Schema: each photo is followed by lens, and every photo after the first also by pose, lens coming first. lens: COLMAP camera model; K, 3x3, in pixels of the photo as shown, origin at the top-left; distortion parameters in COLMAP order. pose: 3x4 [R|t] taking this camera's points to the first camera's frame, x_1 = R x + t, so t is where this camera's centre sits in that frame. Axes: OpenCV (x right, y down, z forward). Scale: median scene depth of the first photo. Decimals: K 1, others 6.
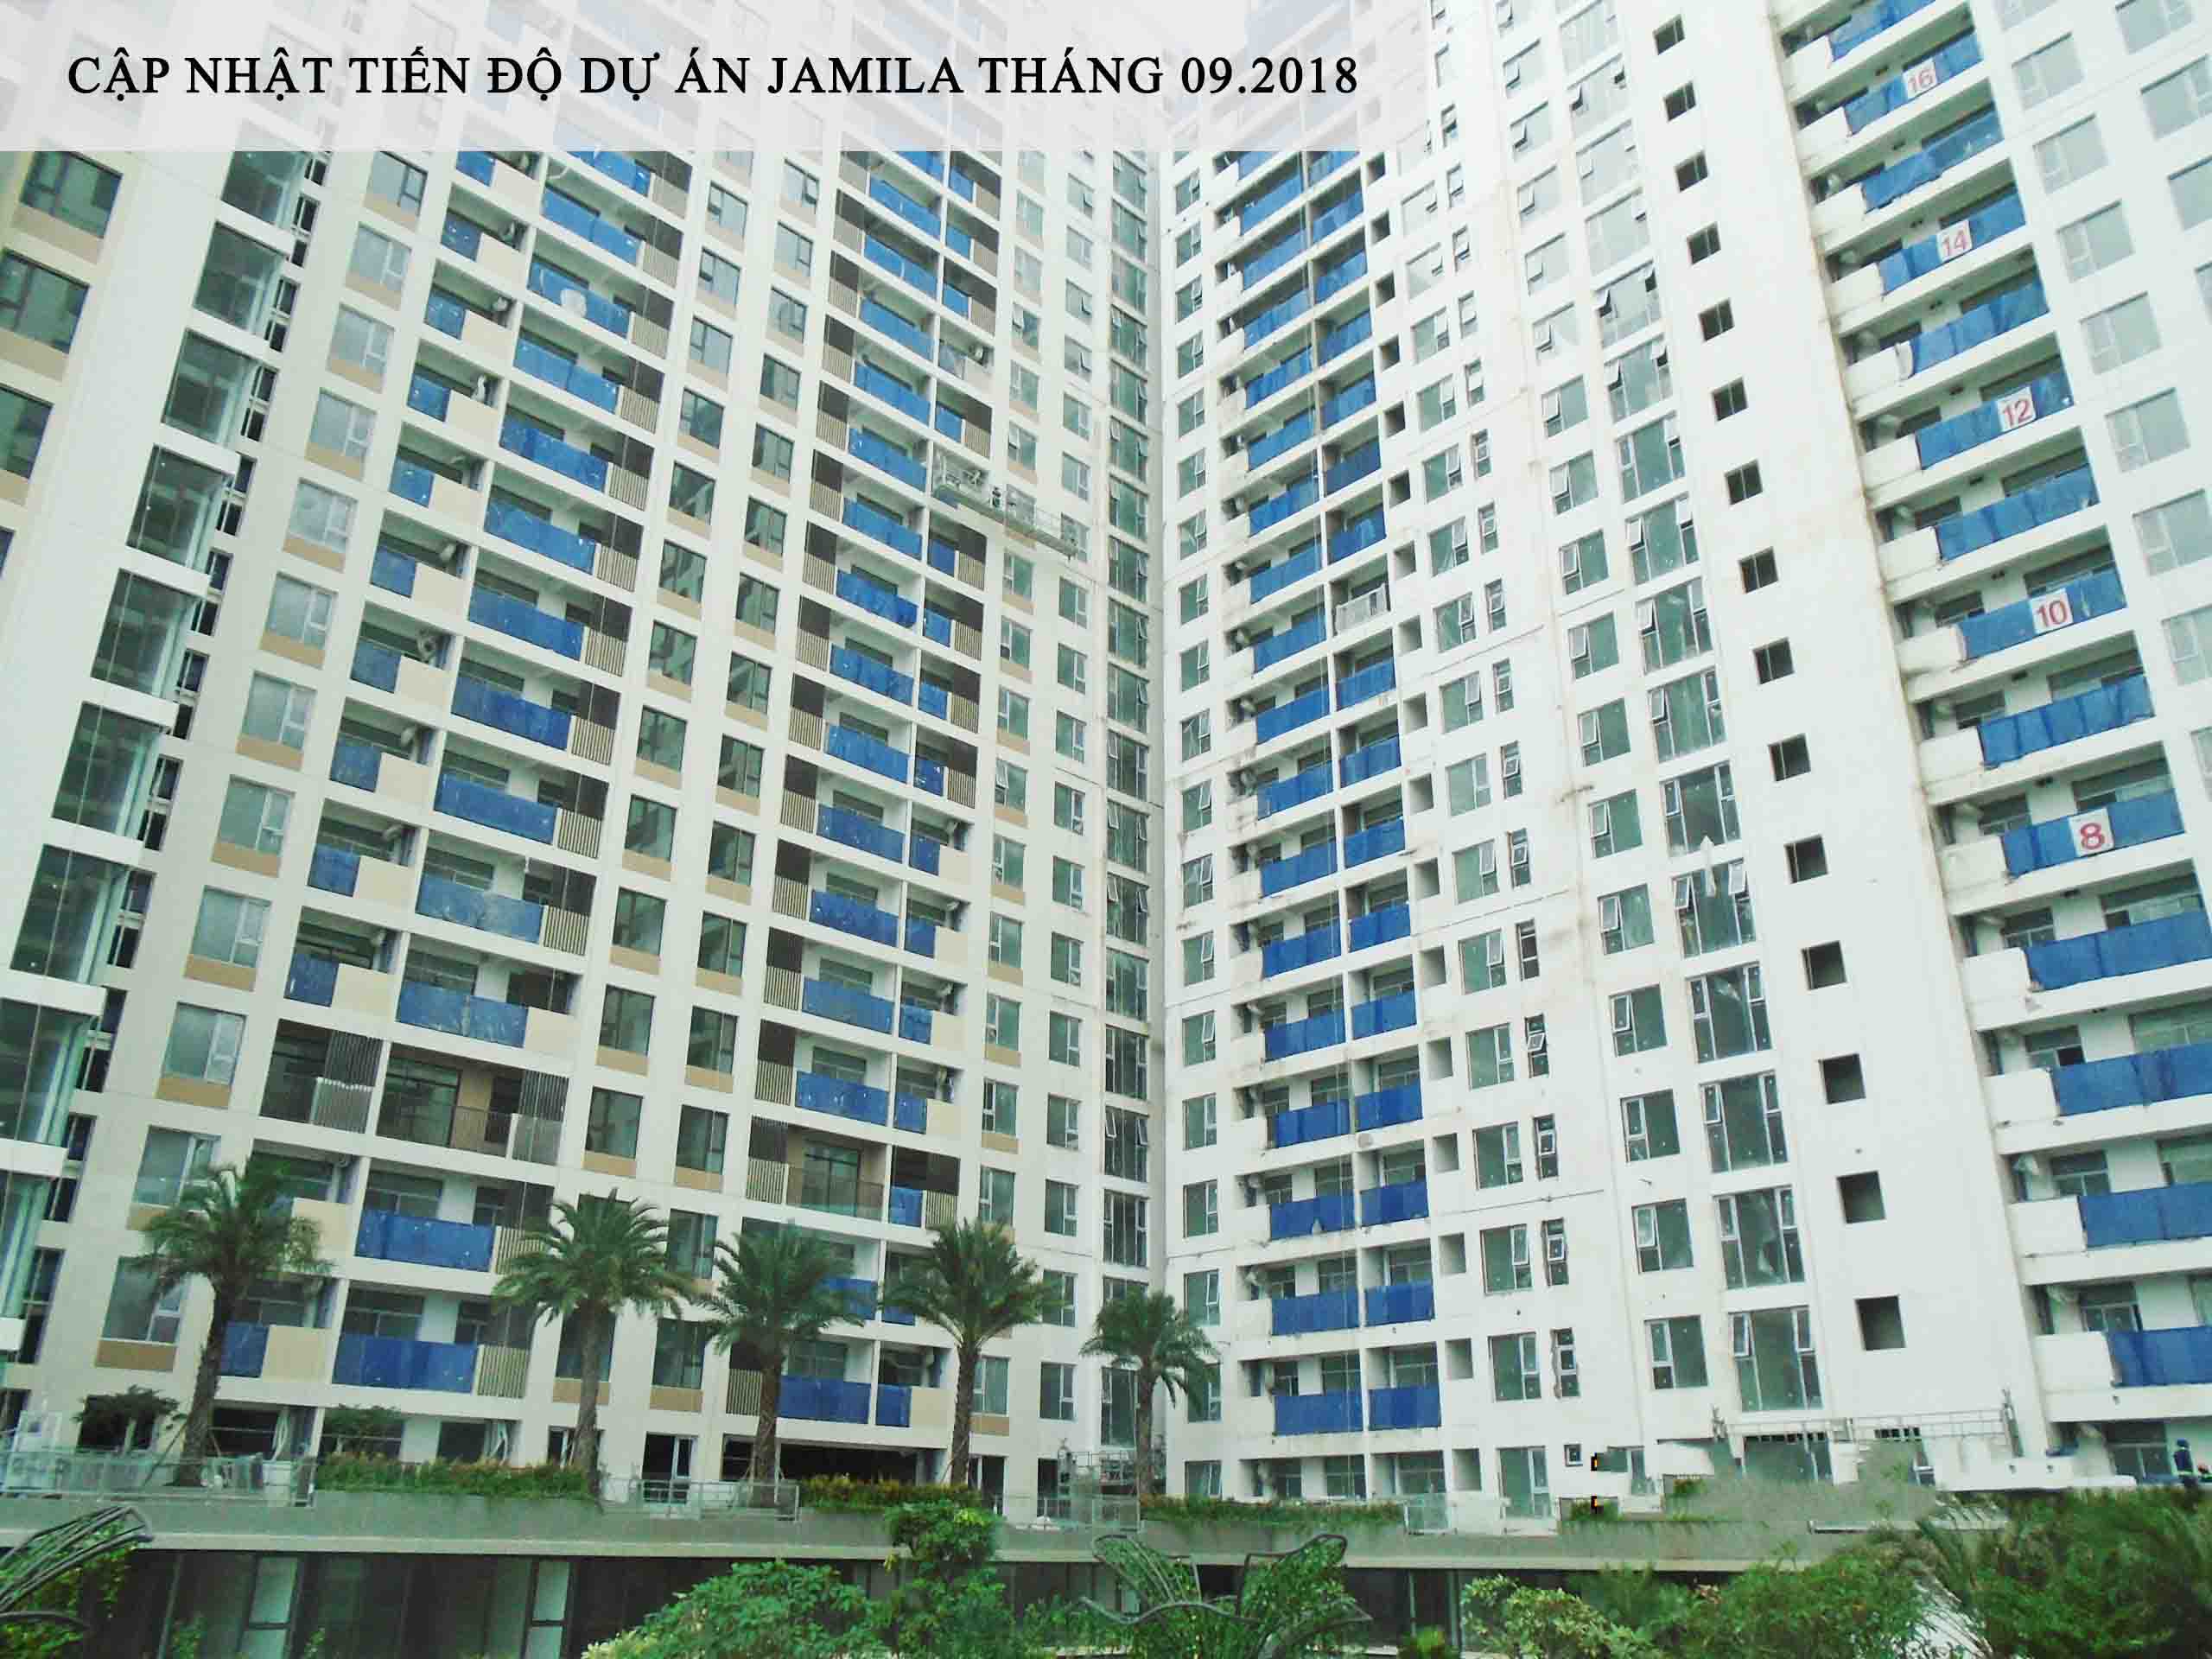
lens RADIAL K [[1714.1, 0, 1107.1], [0, 1714.1, 823.2], [0, 0, 1]] dist [0.010363, -0.006667]
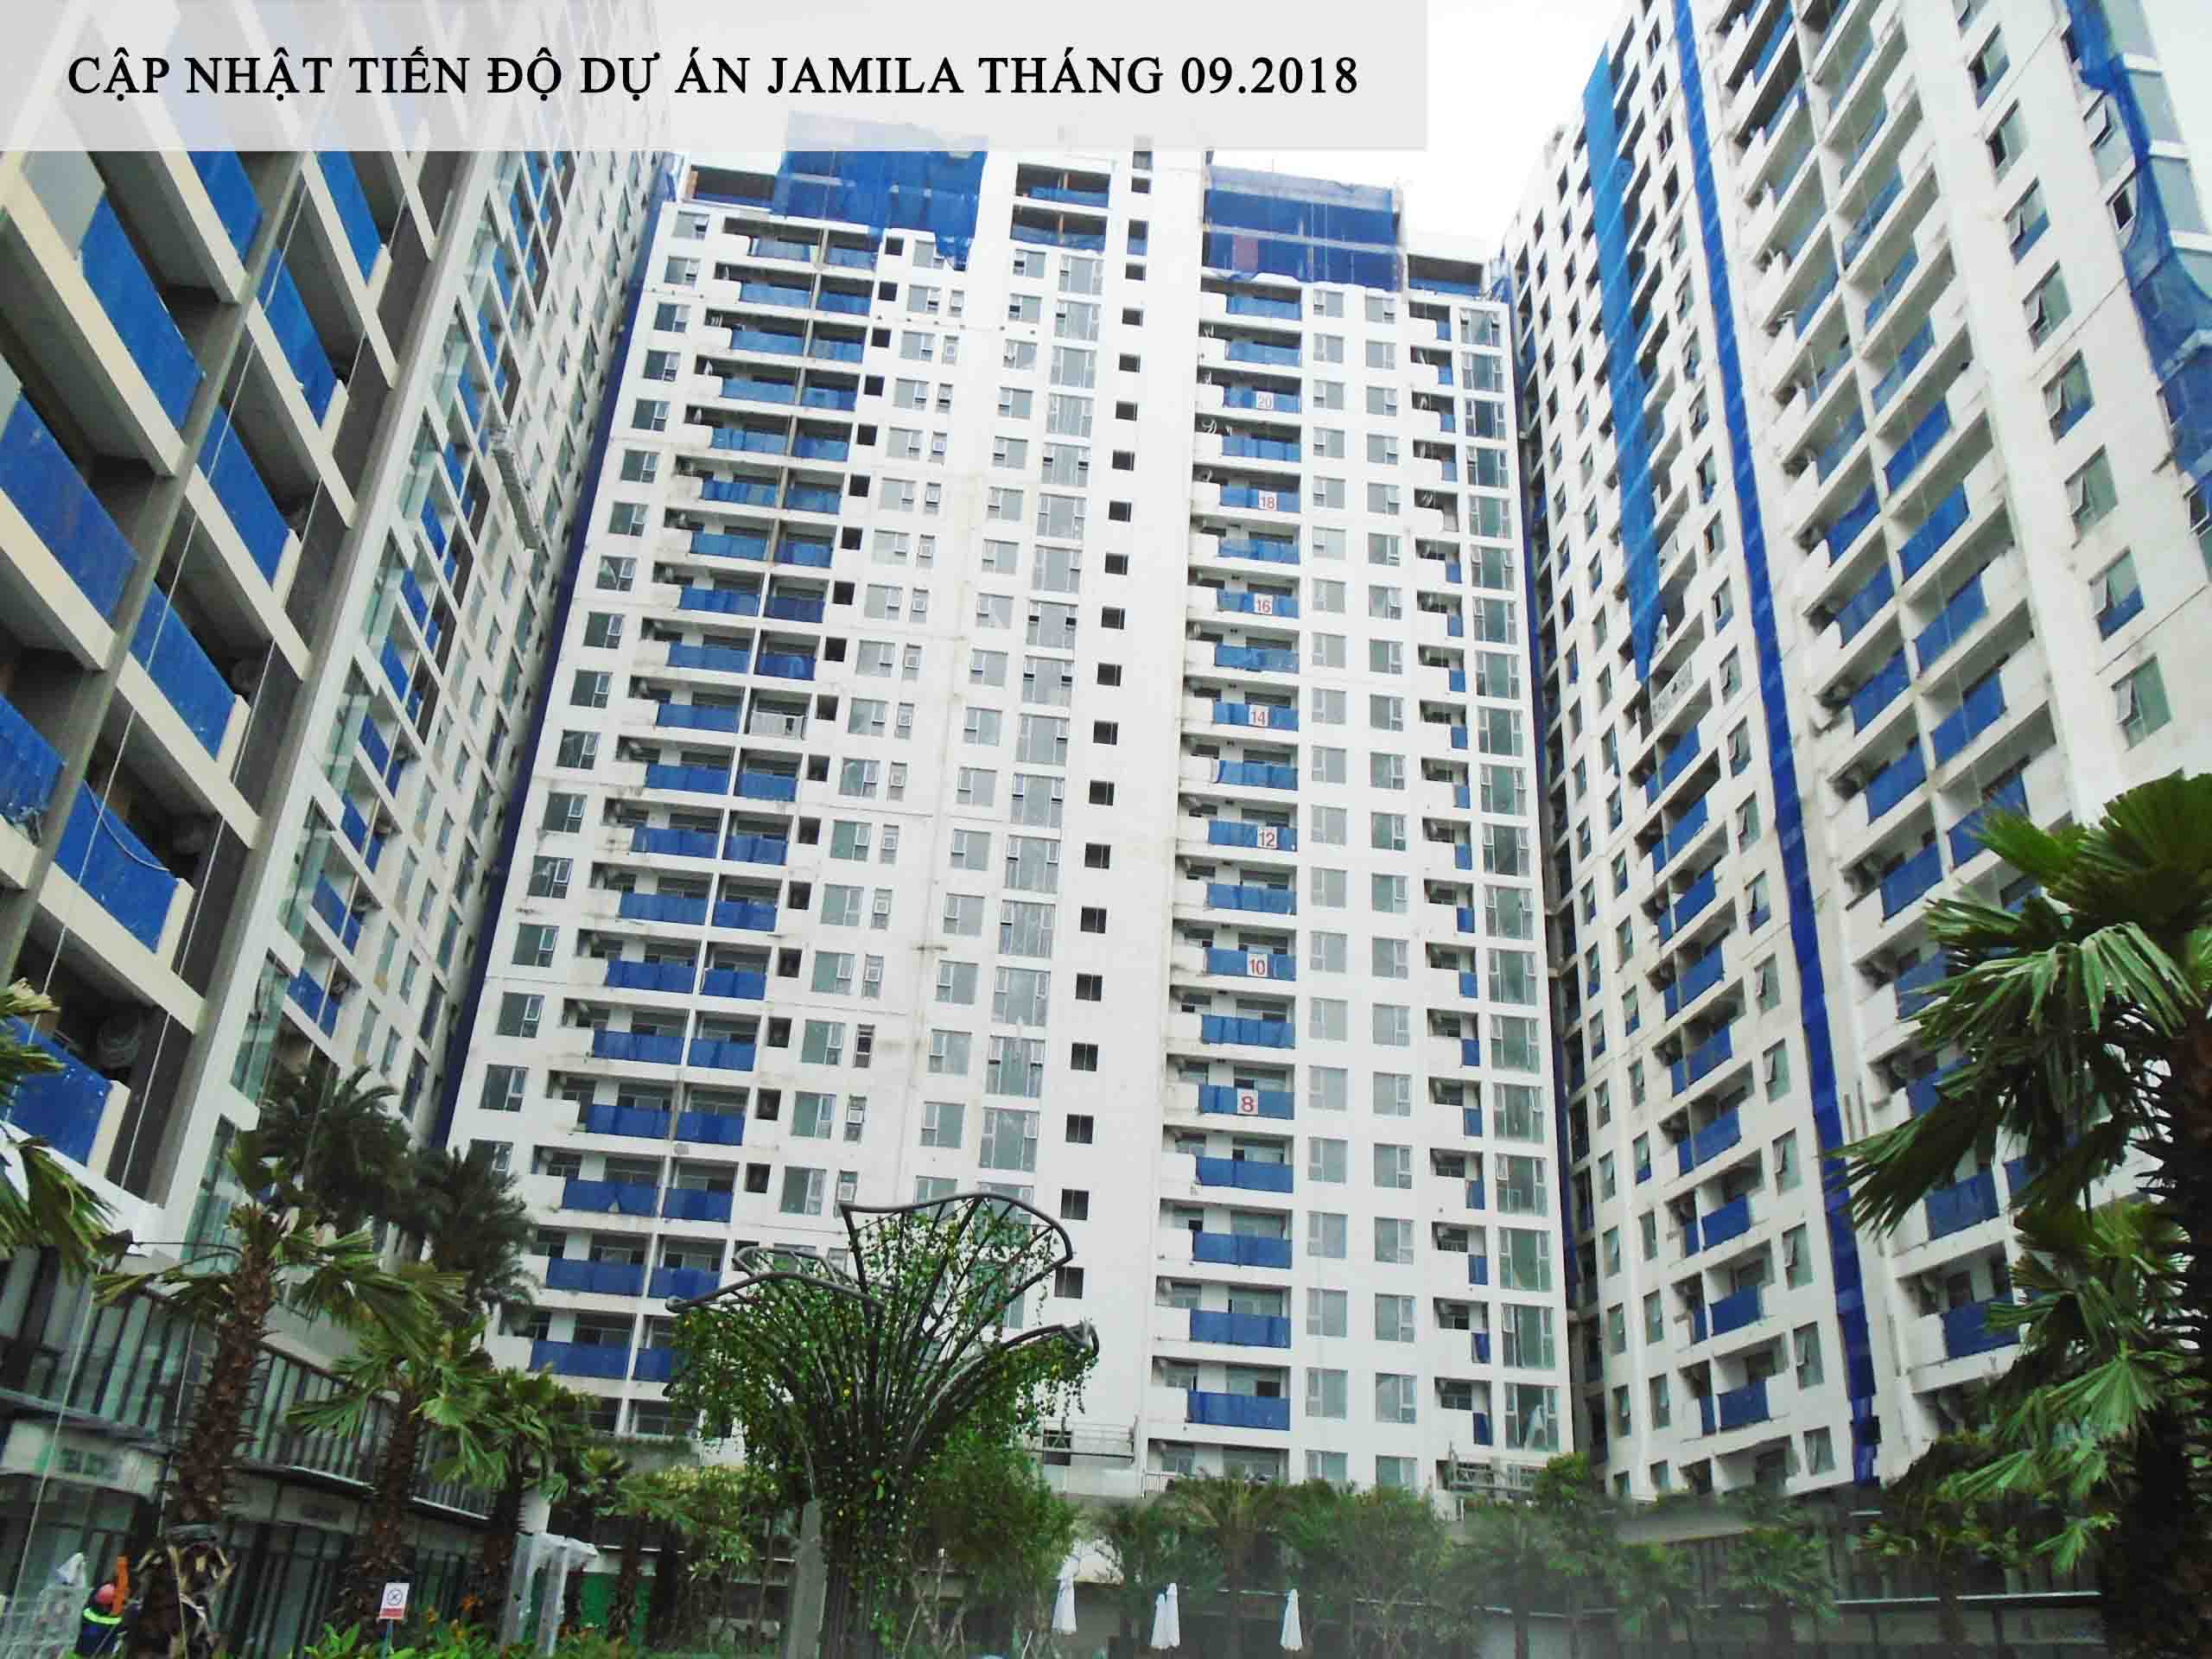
lens RADIAL K [[1714.1, 0, 1102.4], [0, 1714.1, 834.7], [0, 0, 1]] dist [0.010363, -0.006667]
pose [[0.613608, 0.368034, 0.698596, -0.609445], [-0.363474, 0.917077, -0.163879, 0.071119], [-0.700979, -0.153364, 0.696497, -0.029269]]
